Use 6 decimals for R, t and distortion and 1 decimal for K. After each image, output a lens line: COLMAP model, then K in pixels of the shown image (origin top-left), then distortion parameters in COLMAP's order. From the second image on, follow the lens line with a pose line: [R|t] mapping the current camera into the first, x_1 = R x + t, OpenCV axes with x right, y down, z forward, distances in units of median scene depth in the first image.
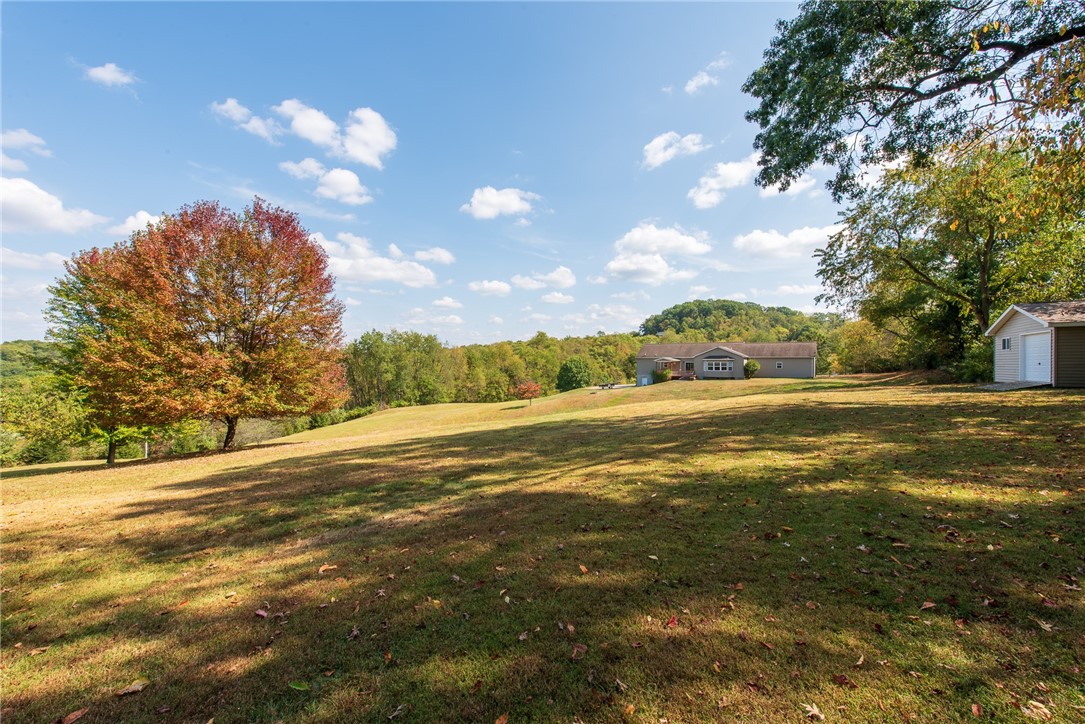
lens RADIAL K [[425.0, 0, 544.5], [0, 425.0, 365.0], [0, 0, 1]] dist [0.023188, -0.006442]
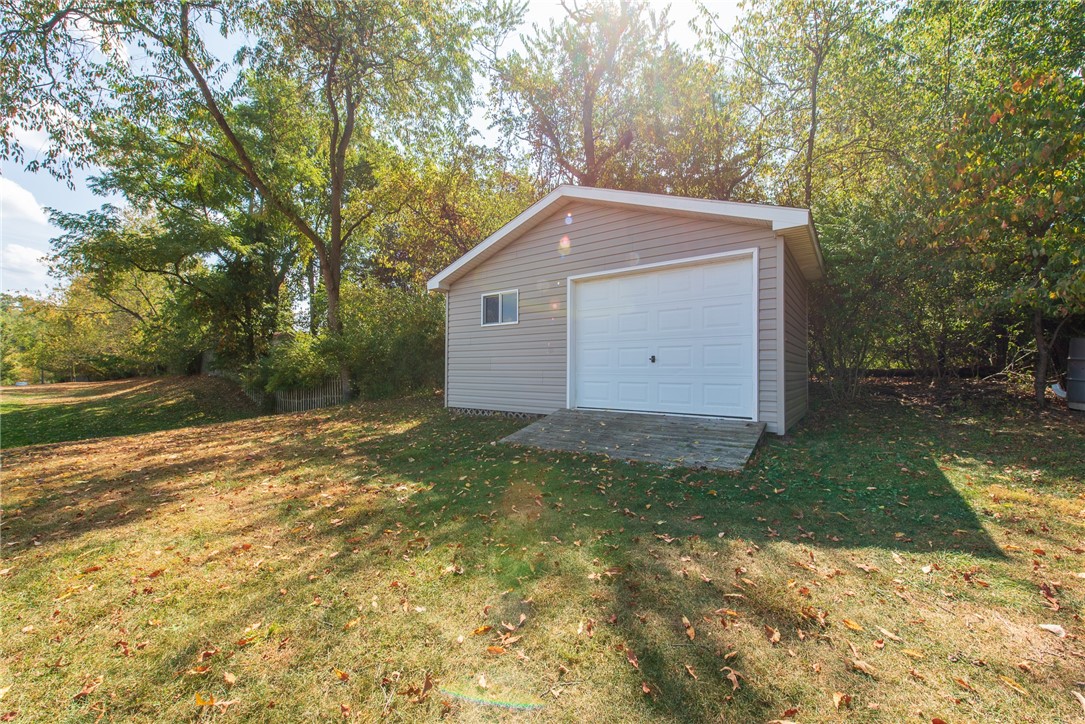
lens RADIAL K [[412.7, 0, 526.7], [0, 412.7, 362.7], [0, 0, 1]] dist [0.000656, -0.004672]
pose [[0.099168, 0.011332, 0.995006, 0.262777], [0.004342, 0.999921, -0.011821, 0.001266], [-0.995061, 0.005493, 0.099111, 0.347873]]
